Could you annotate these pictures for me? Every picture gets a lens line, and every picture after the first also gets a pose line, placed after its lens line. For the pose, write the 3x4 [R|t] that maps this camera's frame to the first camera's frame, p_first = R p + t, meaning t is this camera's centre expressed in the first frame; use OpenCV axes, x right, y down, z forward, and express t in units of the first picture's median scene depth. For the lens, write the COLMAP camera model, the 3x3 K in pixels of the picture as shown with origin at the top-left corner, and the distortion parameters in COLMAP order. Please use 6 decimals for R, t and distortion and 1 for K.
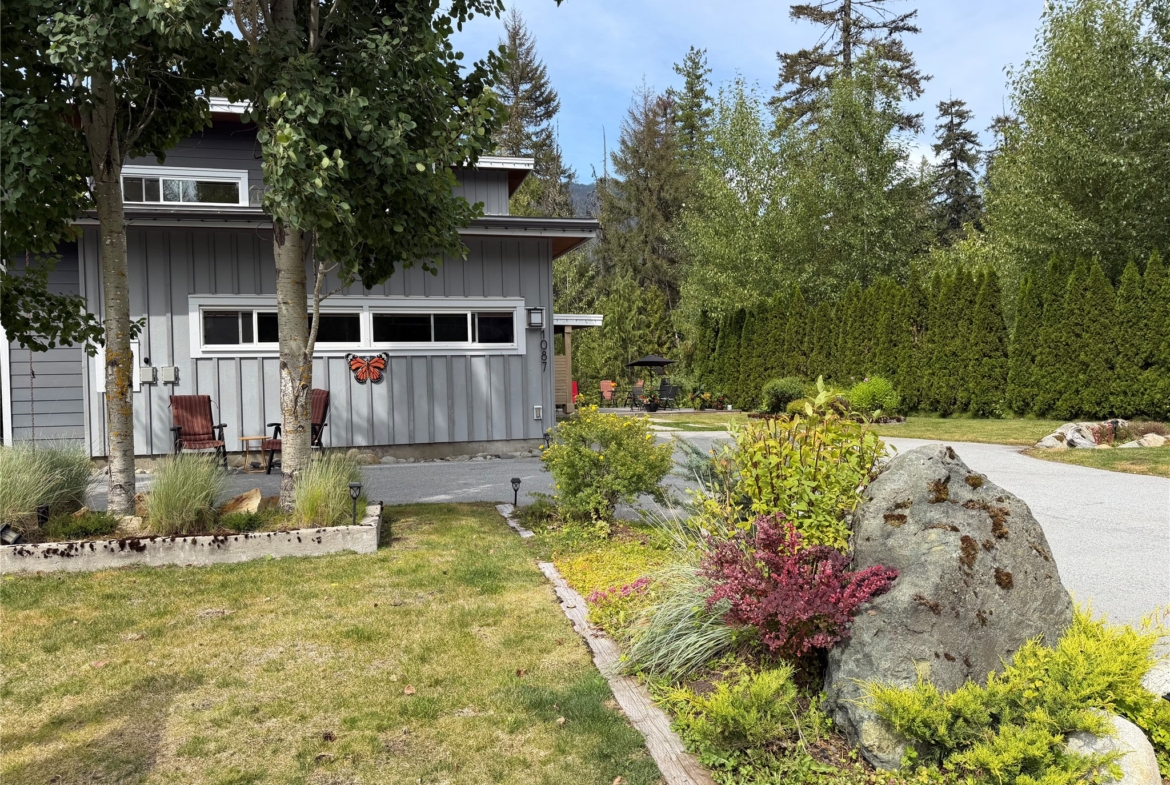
lens RADIAL K [[808.6, 0, 585.8], [0, 808.6, 393.0], [0, 0, 1]] dist [-0.000415, -0.000075]
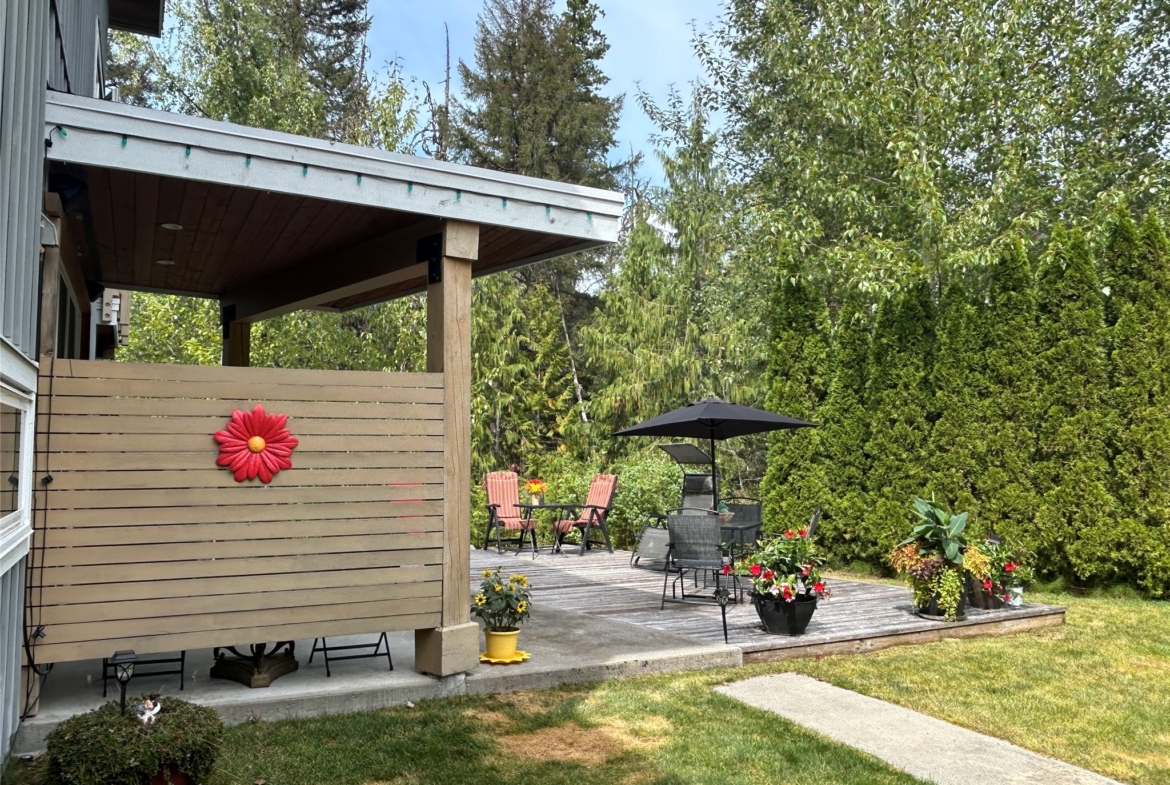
lens RADIAL K [[864.4, 0, 583.1], [0, 864.4, 391.7], [0, 0, 1]] dist [-0.004455, -0.000430]
pose [[0.966901, 0.043507, 0.251415, -0.031703], [-0.020067, 0.995270, -0.095055, -0.007476], [-0.254361, 0.086864, 0.963200, 0.447521]]
